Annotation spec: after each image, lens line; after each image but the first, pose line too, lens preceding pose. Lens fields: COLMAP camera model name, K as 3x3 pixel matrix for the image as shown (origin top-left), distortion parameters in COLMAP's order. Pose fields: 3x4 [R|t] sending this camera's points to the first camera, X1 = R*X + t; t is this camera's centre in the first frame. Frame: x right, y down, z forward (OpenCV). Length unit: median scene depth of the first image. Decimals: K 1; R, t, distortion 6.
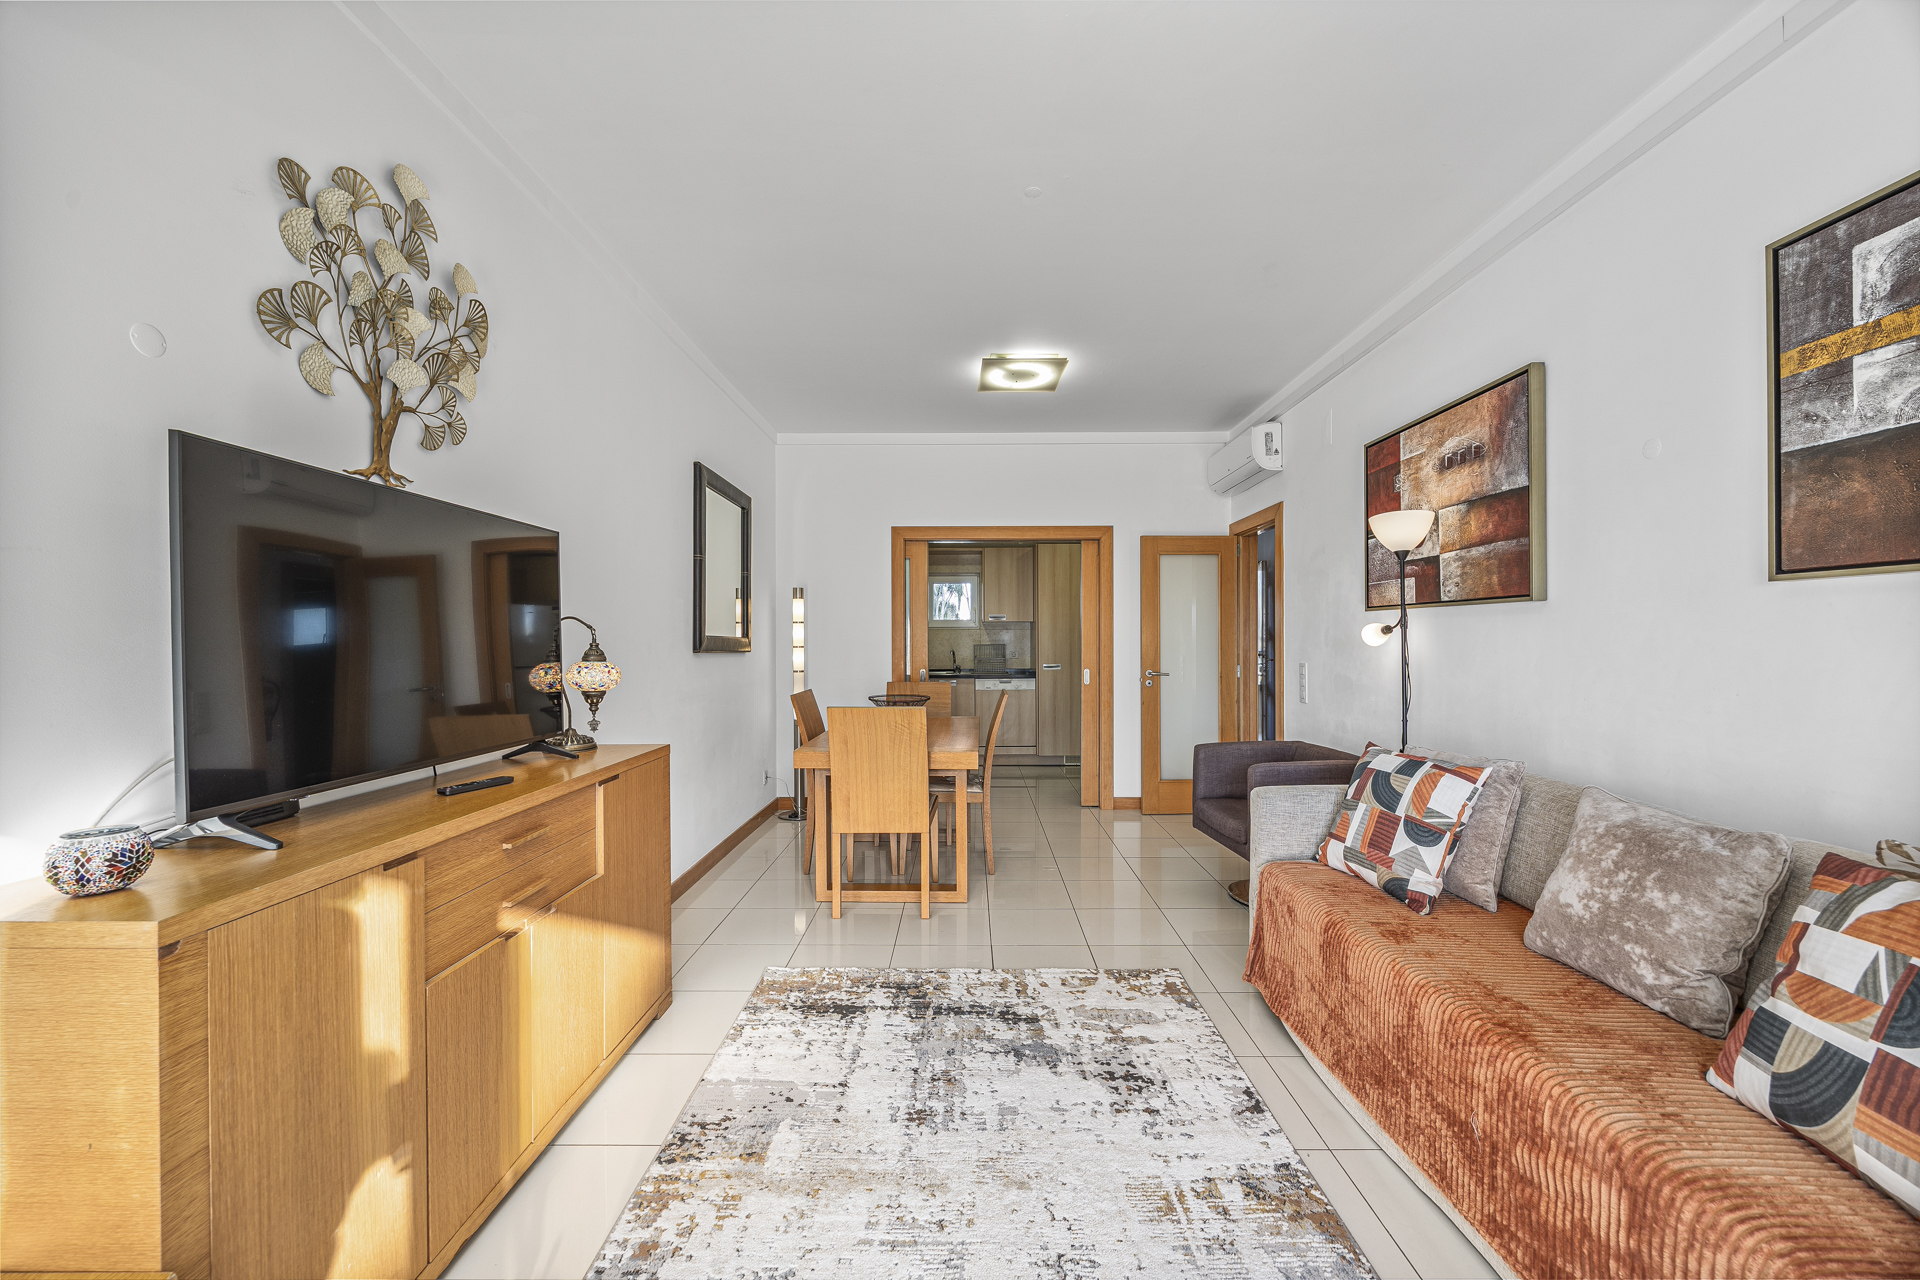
lens RADIAL K [[735.1, 0, 962.3], [0, 735.1, 638.7], [0, 0, 1]] dist [-0.001968, -0.000057]
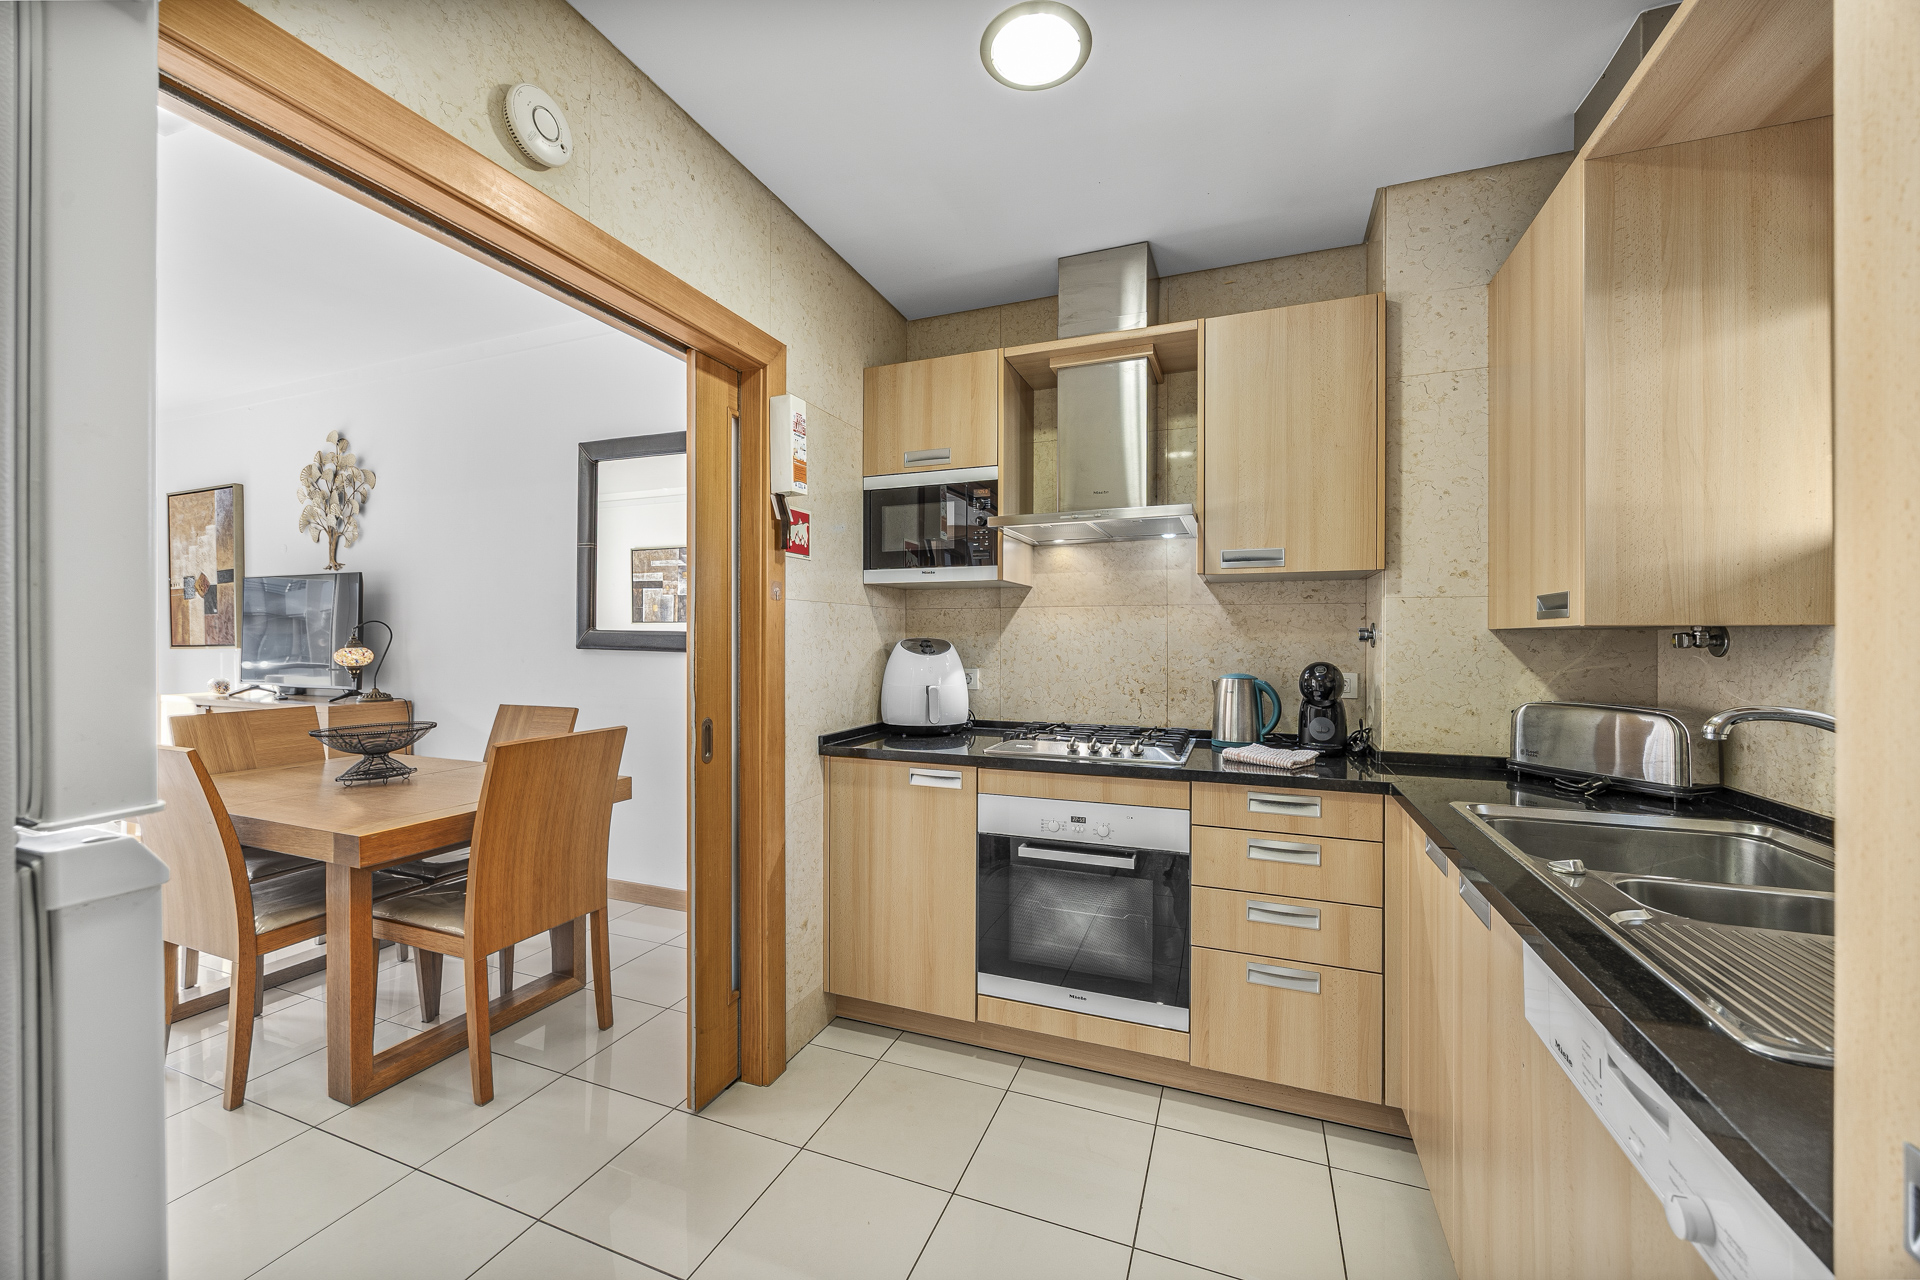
lens RADIAL K [[735.1, 0, 962.3], [0, 735.1, 638.7], [0, 0, 1]] dist [-0.001968, -0.000057]
pose [[-0.364332, 0.002800, -0.931265, 0.533971], [0.000206, 0.999996, 0.002927, 0.005633], [0.931269, 0.000875, -0.364331, 2.907192]]
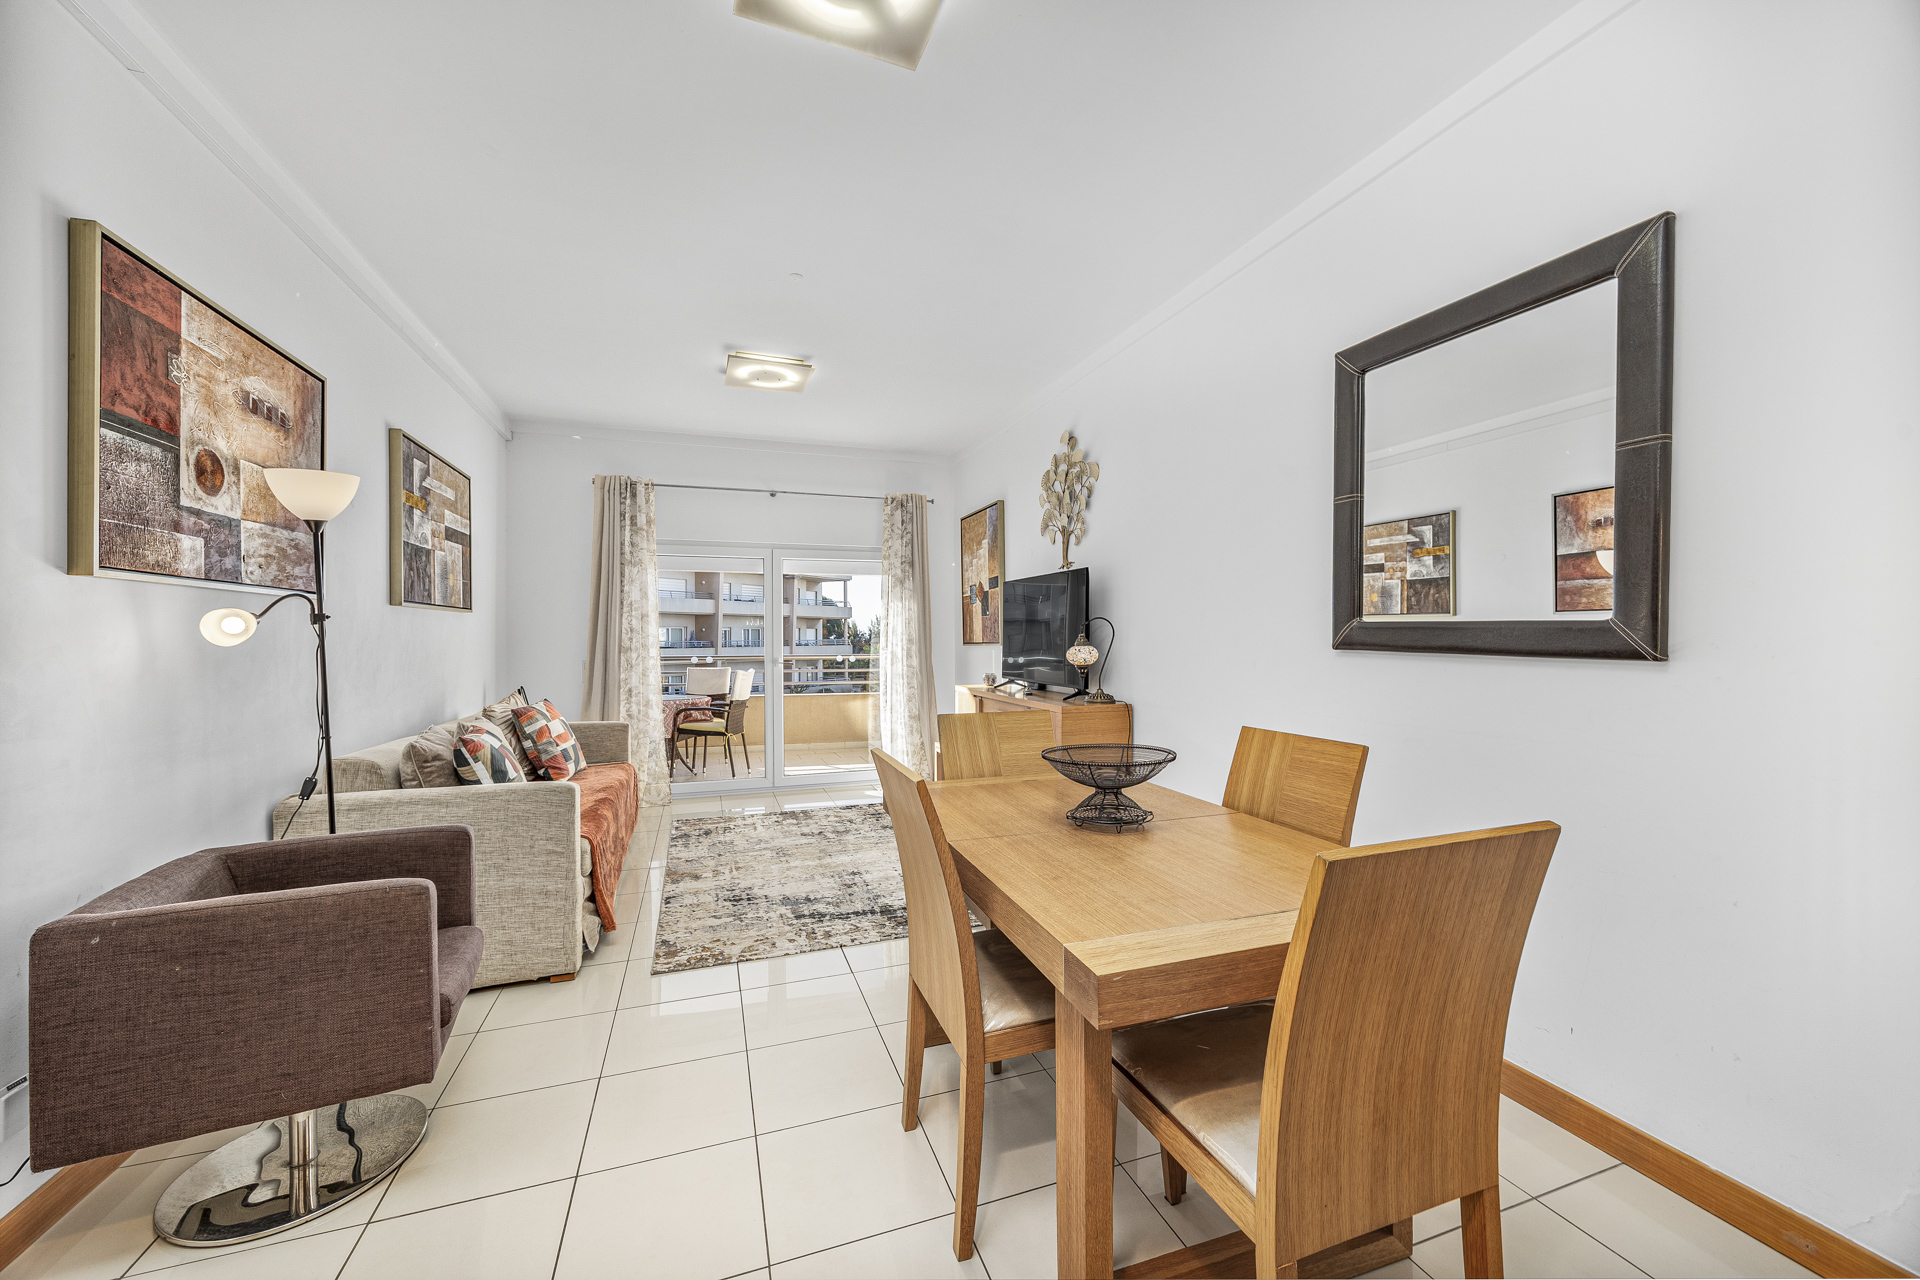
lens RADIAL K [[728.6, 0, 960.0], [0, 728.6, 640.0], [0, 0, 1]] dist [-0.000778, -0.000018]
pose [[-0.941609, 0.007004, -0.336634, 0.273085], [0.005836, 0.999973, 0.004482, 0.009201], [0.336657, 0.002256, -0.941625, 2.424534]]
